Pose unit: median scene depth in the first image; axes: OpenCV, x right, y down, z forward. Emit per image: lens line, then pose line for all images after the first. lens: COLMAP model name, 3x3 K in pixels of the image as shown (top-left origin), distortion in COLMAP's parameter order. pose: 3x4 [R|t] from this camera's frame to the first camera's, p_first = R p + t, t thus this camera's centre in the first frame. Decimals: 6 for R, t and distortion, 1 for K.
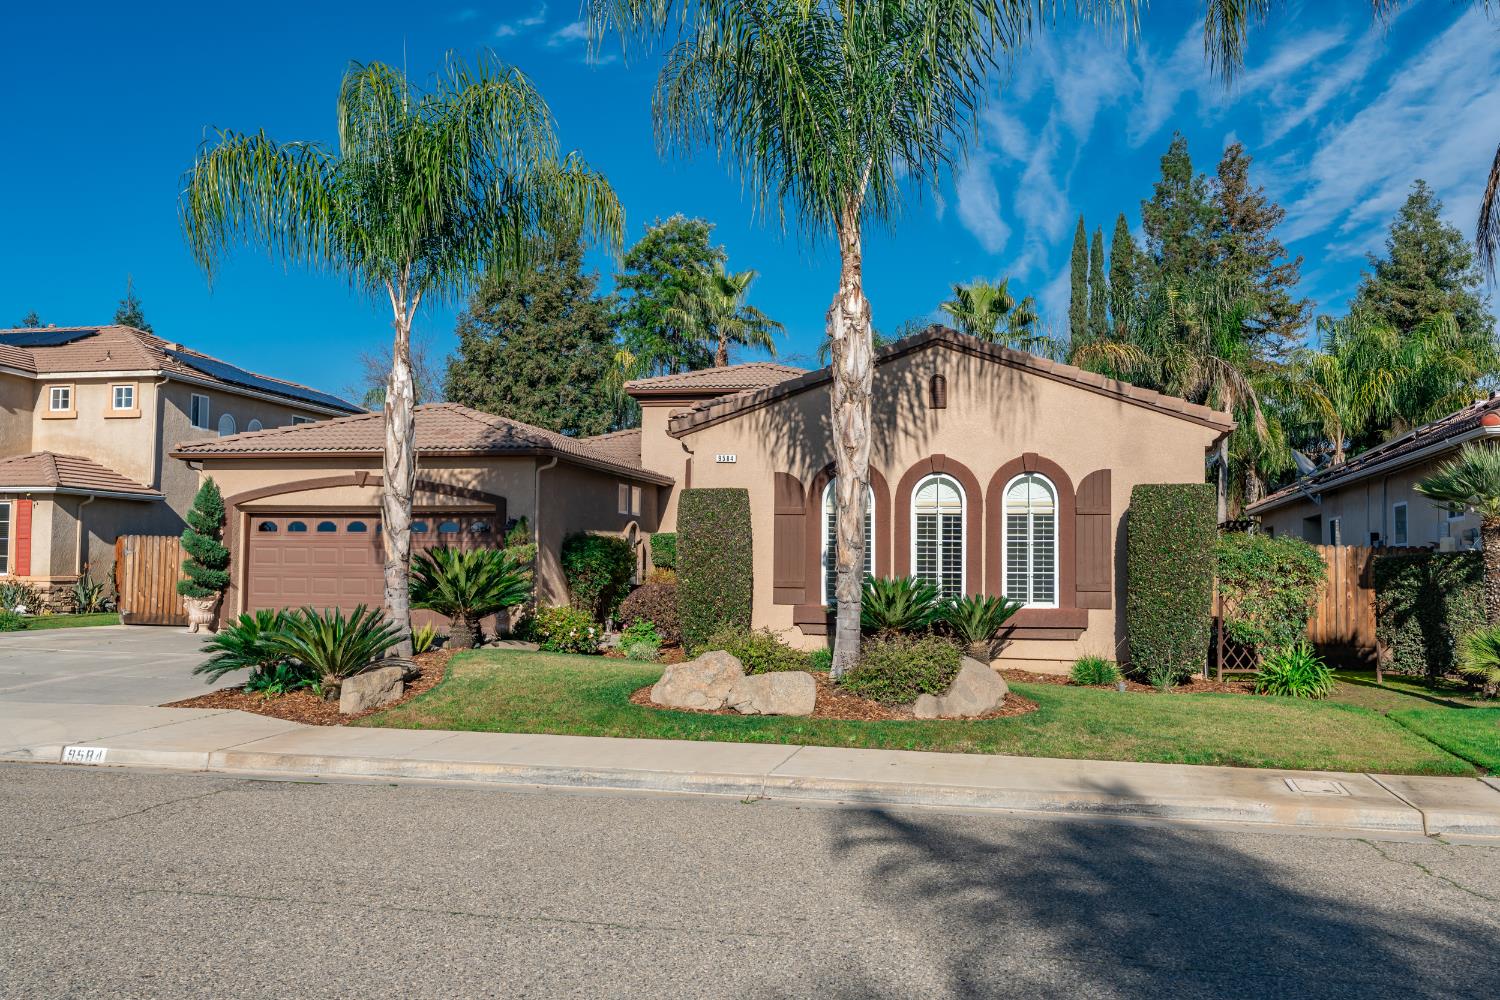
lens RADIAL K [[1334.4, 0, 750.0], [0, 1334.4, 500.0], [0, 0, 1]] dist [0.000917, 0.004024]
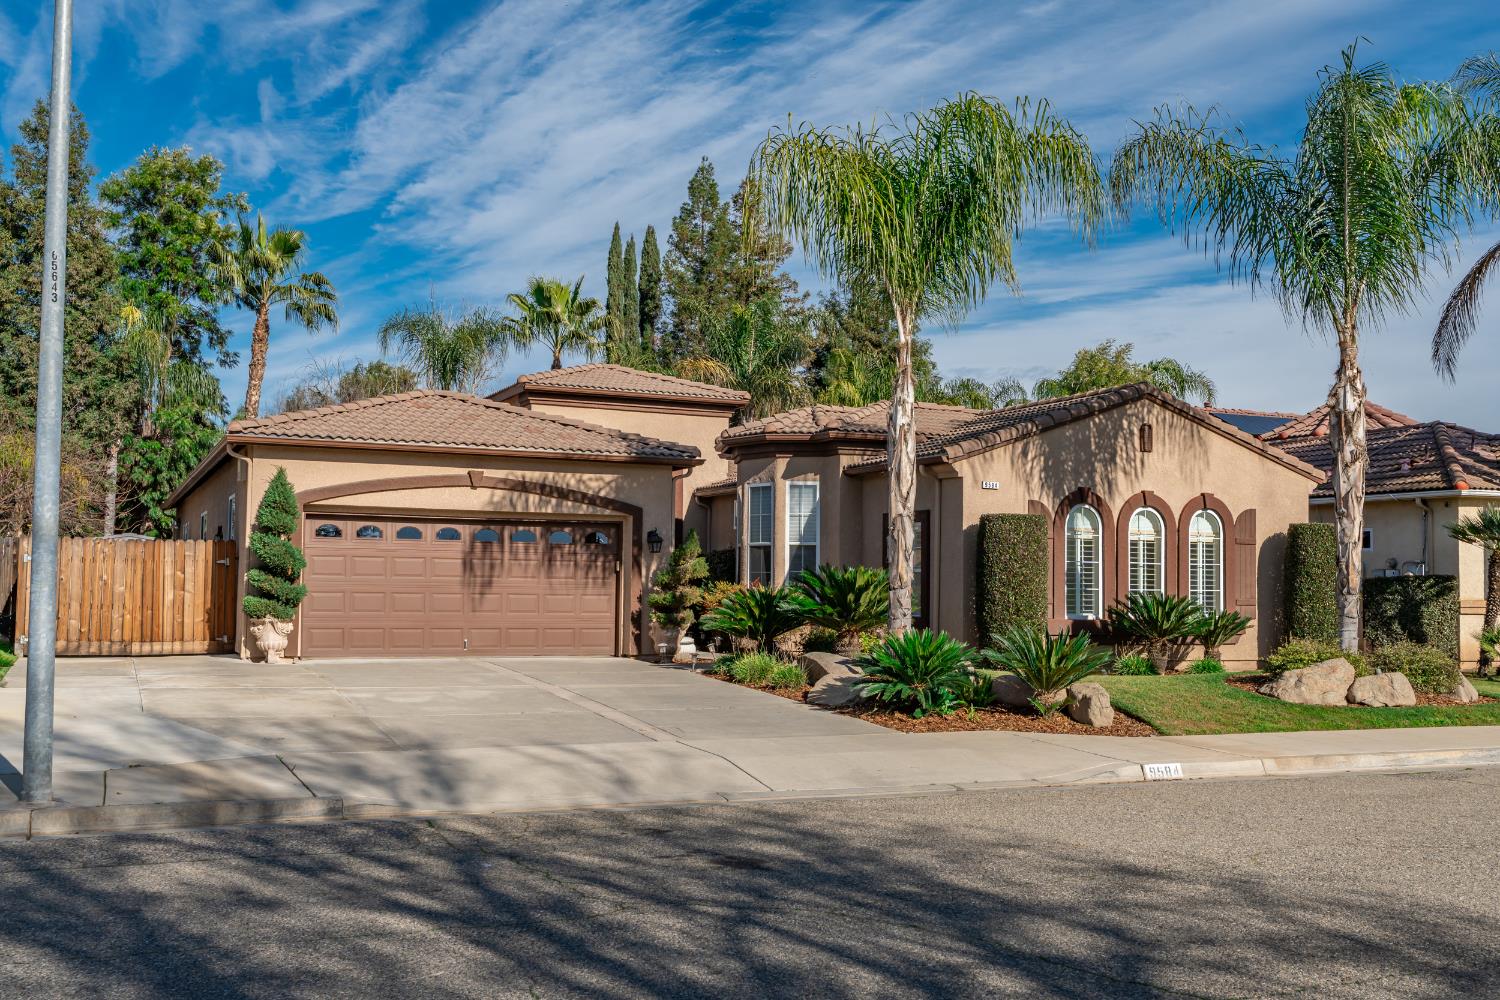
lens RADIAL K [[1468.7, 0, 750.0], [0, 1468.7, 500.0], [0, 0, 1]] dist [0.004895, 0.005727]
pose [[0.800907, 0.034611, 0.597788, -0.733095], [-0.037613, 0.999265, -0.007463, -0.002269], [-0.597606, -0.016507, 0.801620, 0.129156]]
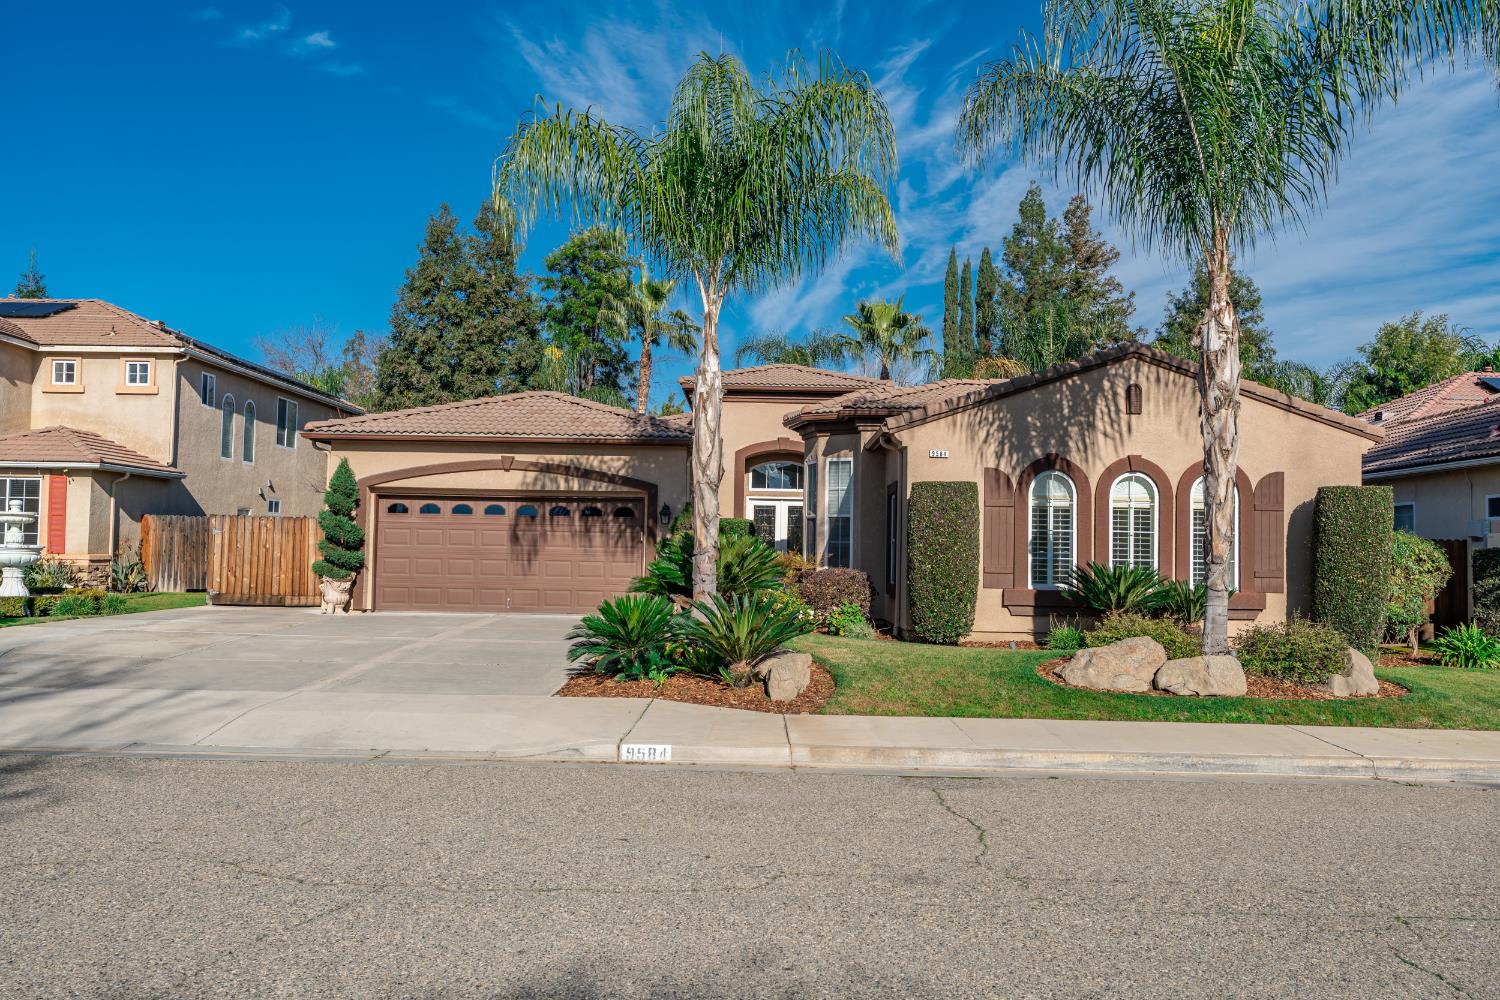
lens RADIAL K [[1172.1, 0, 750.0], [0, 1172.1, 500.0], [0, 0, 1]] dist [0.003928, 0.002278]
pose [[0.978333, 0.015752, 0.206439, -0.299687], [-0.018252, 0.999781, 0.010210, -0.000382], [-0.206233, -0.013756, 0.978406, 0.080886]]
